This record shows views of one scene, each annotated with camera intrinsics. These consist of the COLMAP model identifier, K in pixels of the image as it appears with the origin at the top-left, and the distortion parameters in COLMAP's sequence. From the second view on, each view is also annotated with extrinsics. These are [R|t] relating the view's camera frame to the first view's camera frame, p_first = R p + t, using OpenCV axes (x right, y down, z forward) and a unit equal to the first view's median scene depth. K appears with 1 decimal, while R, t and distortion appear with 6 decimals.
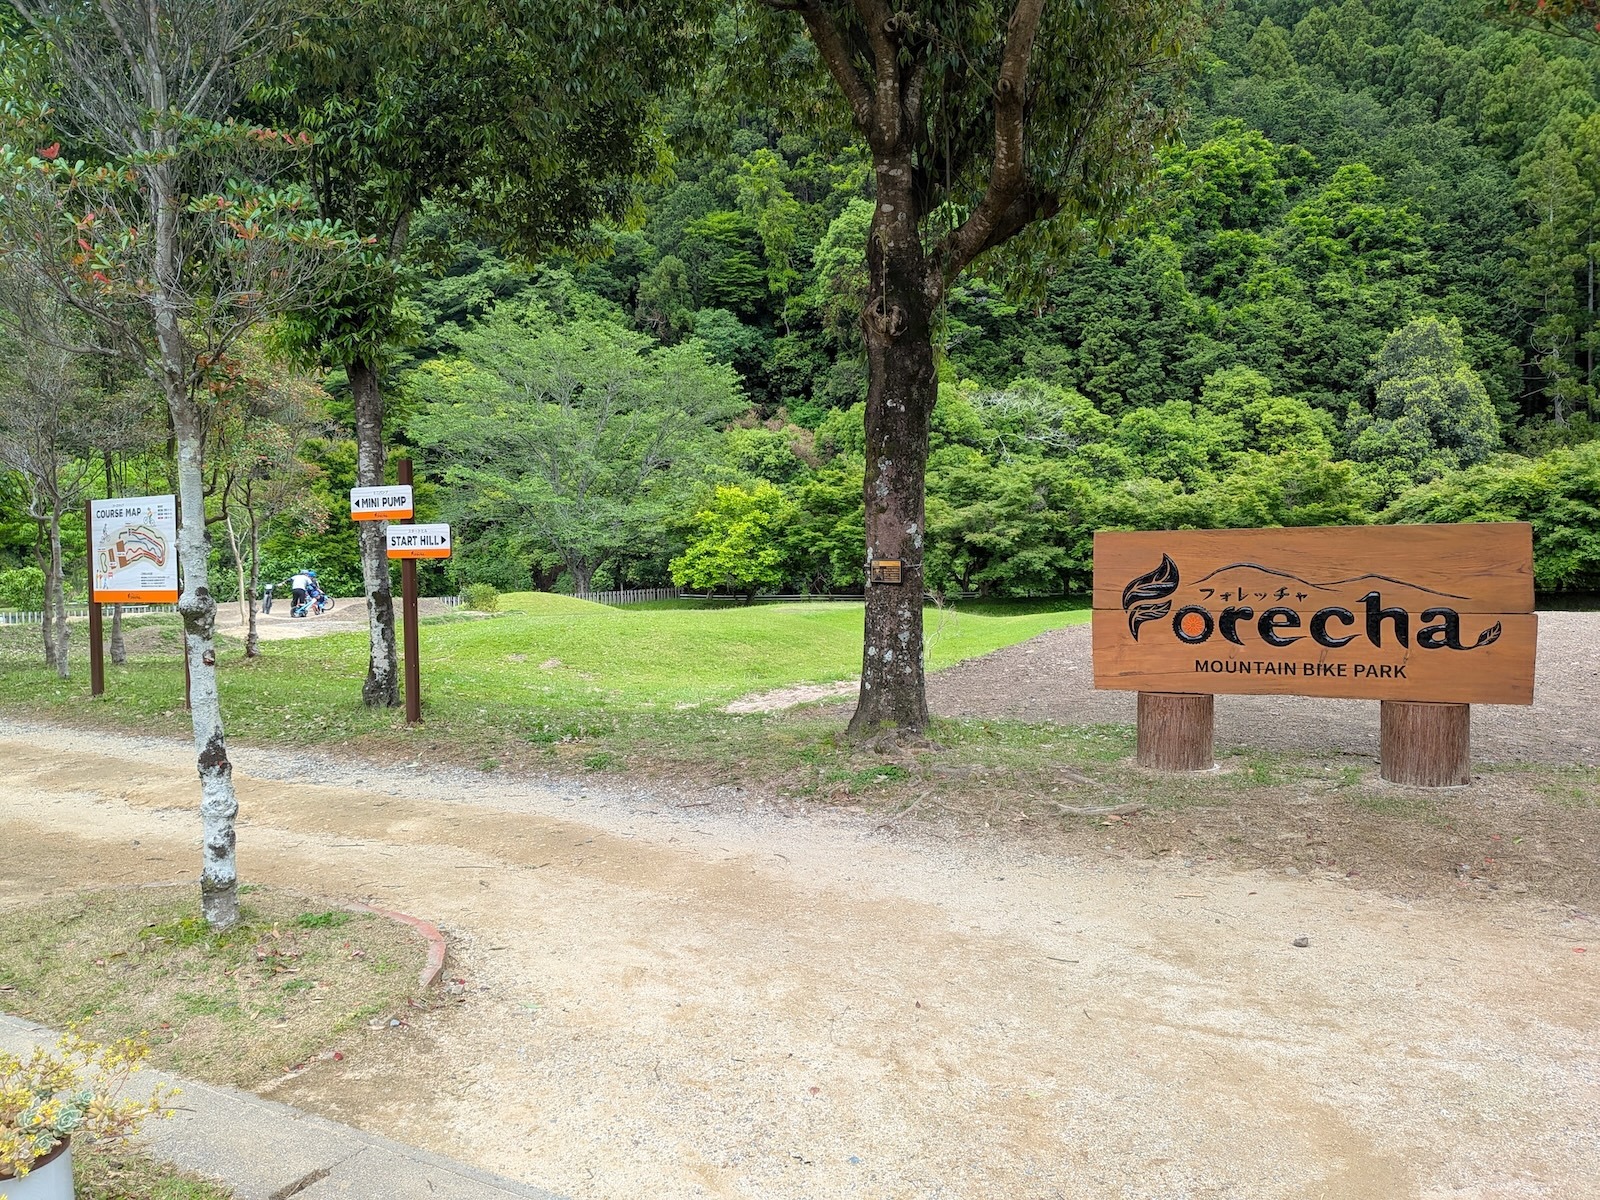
lens RADIAL K [[1104.8, 0, 797.7], [0, 1104.8, 604.2], [0, 0, 1]] dist [0.010613, 0.000374]
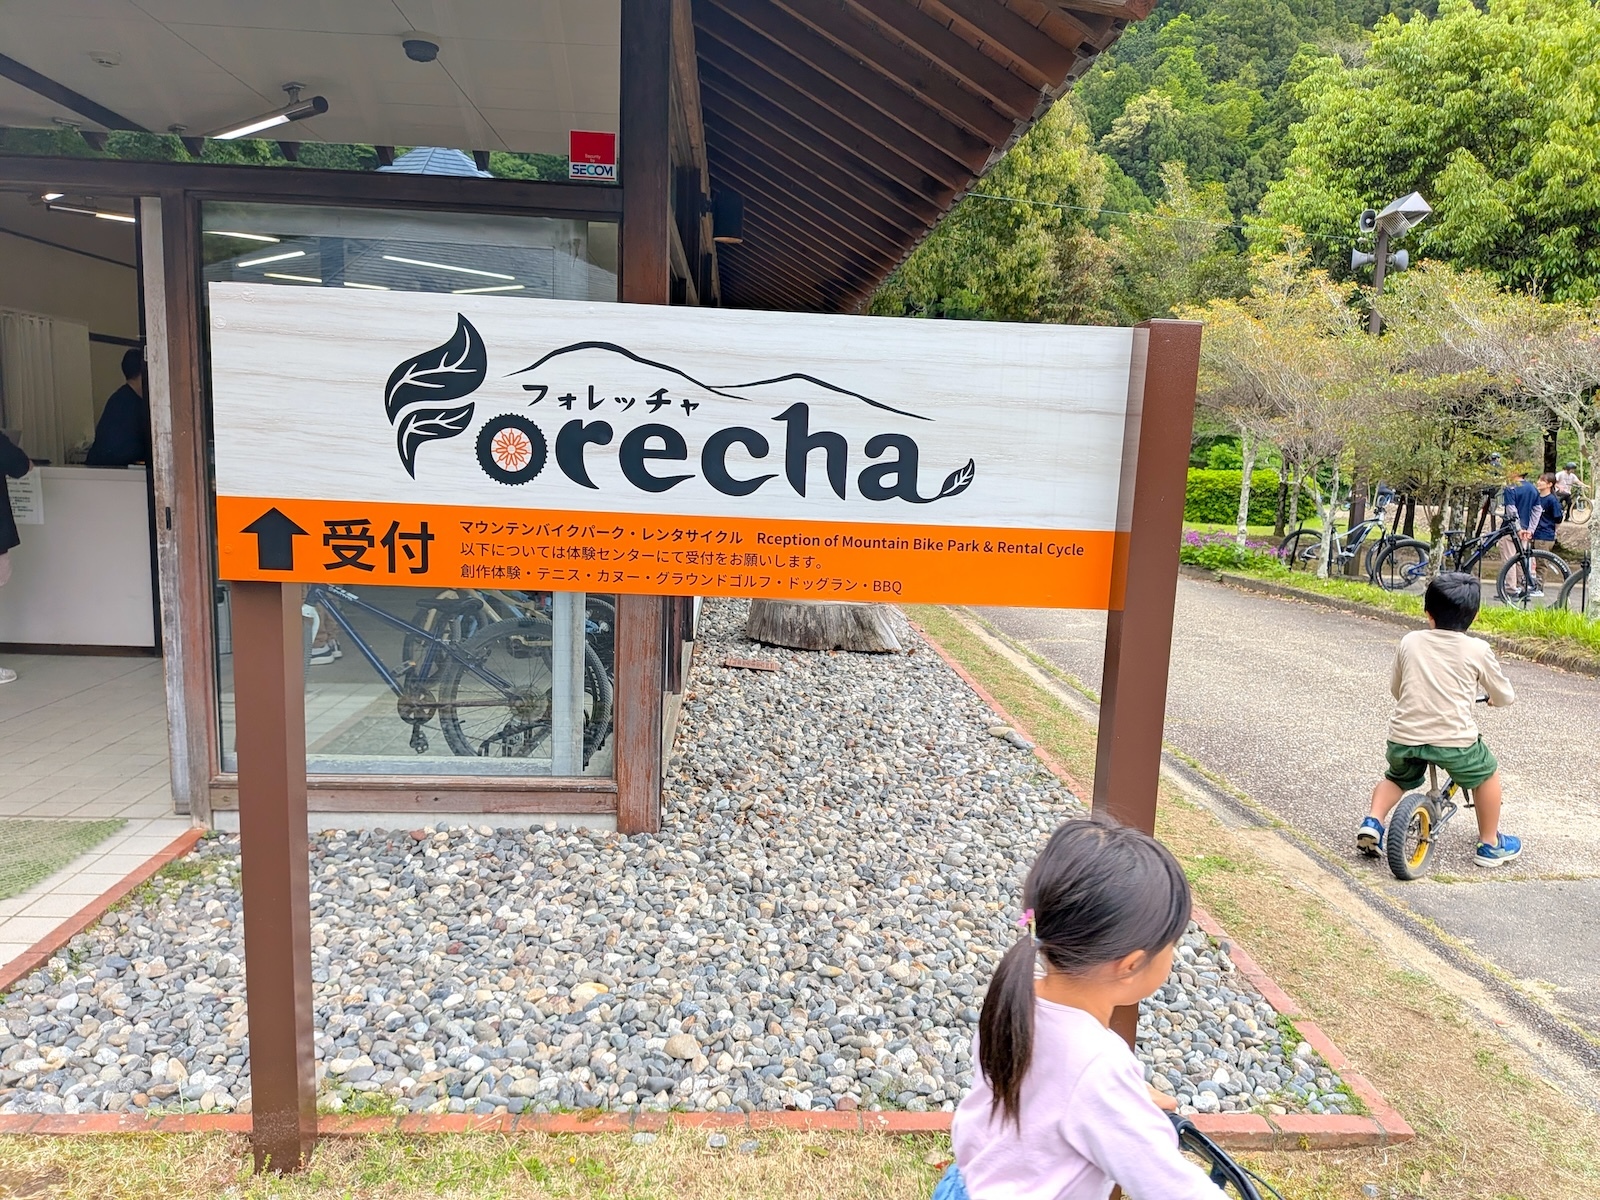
lens RADIAL K [[1104.8, 0, 800.8], [0, 1104.8, 602.0], [0, 0, 1]] dist [0.010613, 0.000374]
pose [[0.885641, -0.034158, 0.463112, 0.232320], [-0.040185, 0.987912, 0.149715, 0.005614], [-0.462628, -0.151204, 0.873563, 0.445277]]
